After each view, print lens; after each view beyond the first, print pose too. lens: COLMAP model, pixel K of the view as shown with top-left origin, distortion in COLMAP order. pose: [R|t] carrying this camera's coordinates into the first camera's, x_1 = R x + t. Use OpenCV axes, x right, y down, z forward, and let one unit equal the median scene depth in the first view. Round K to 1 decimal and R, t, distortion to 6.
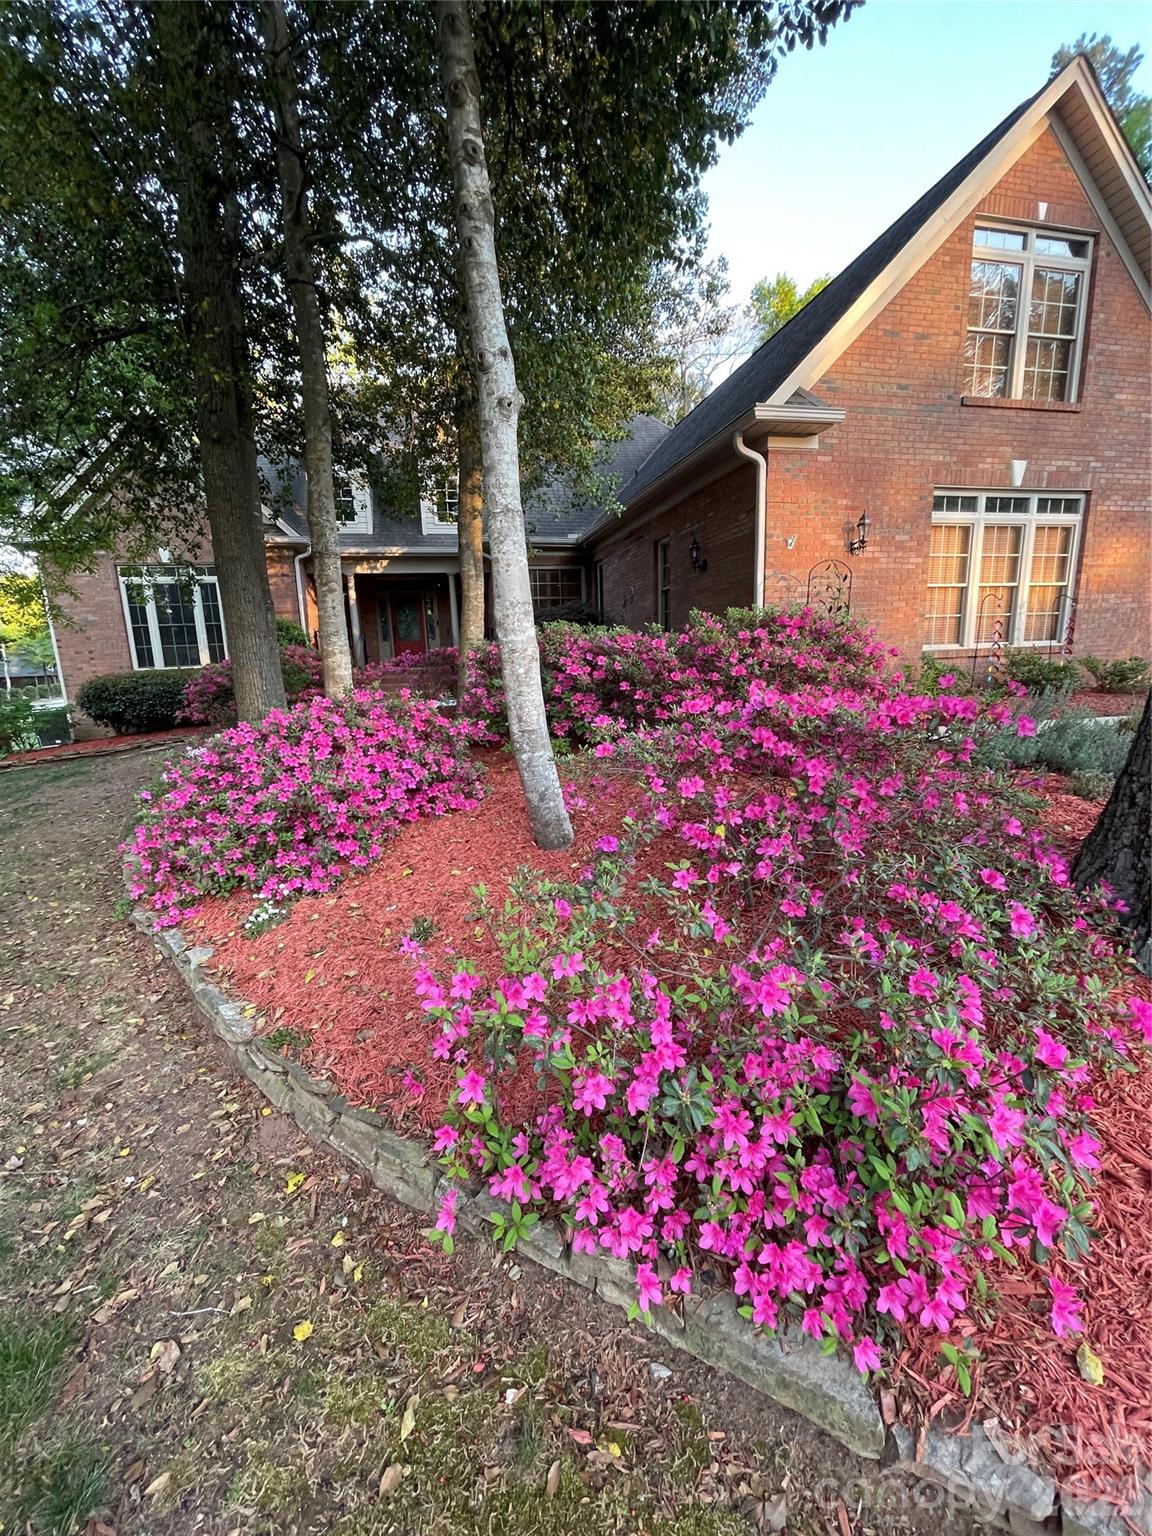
lens RADIAL K [[610.0, 0, 576.0], [0, 610.0, 768.0], [0, 0, 1]] dist [-0.003128, -0.000384]
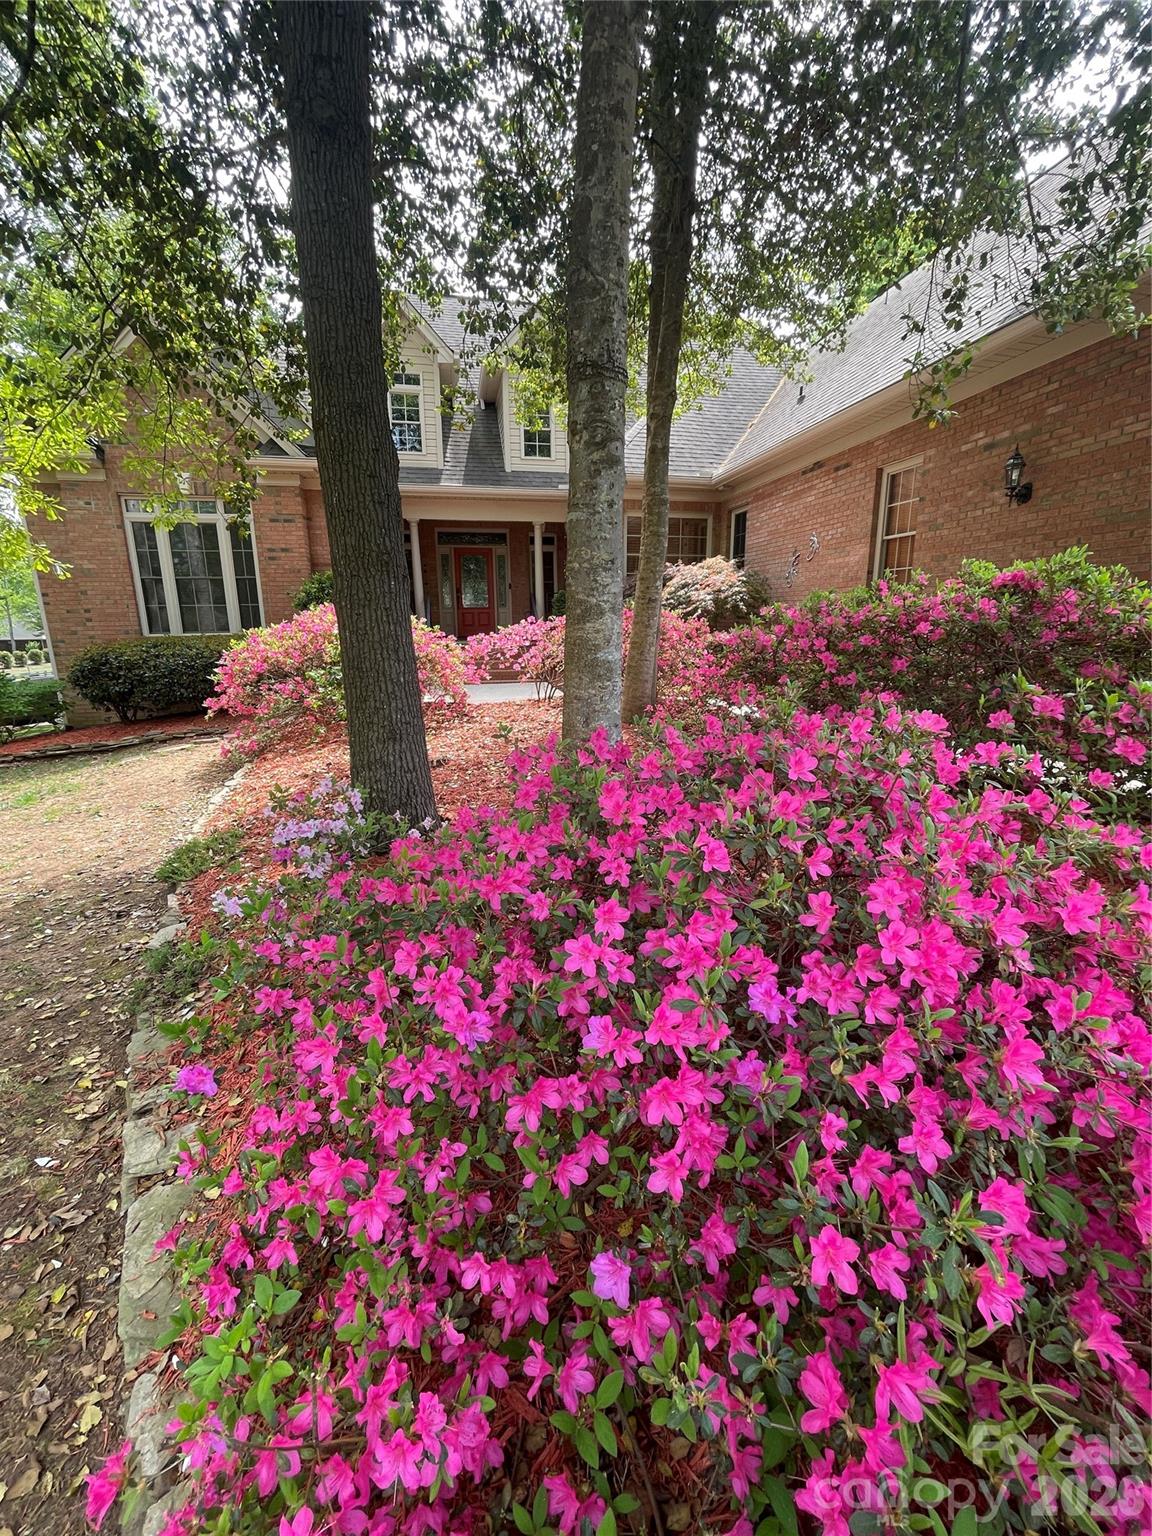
lens RADIAL K [[619.8, 0, 576.0], [0, 619.8, 768.0], [0, 0, 1]] dist [-0.014282, -0.000013]
pose [[0.999664, 0.021229, -0.014855, -0.284250], [-0.020954, 0.999610, 0.018446, -0.040484], [0.015241, -0.018128, 0.999720, 0.399204]]
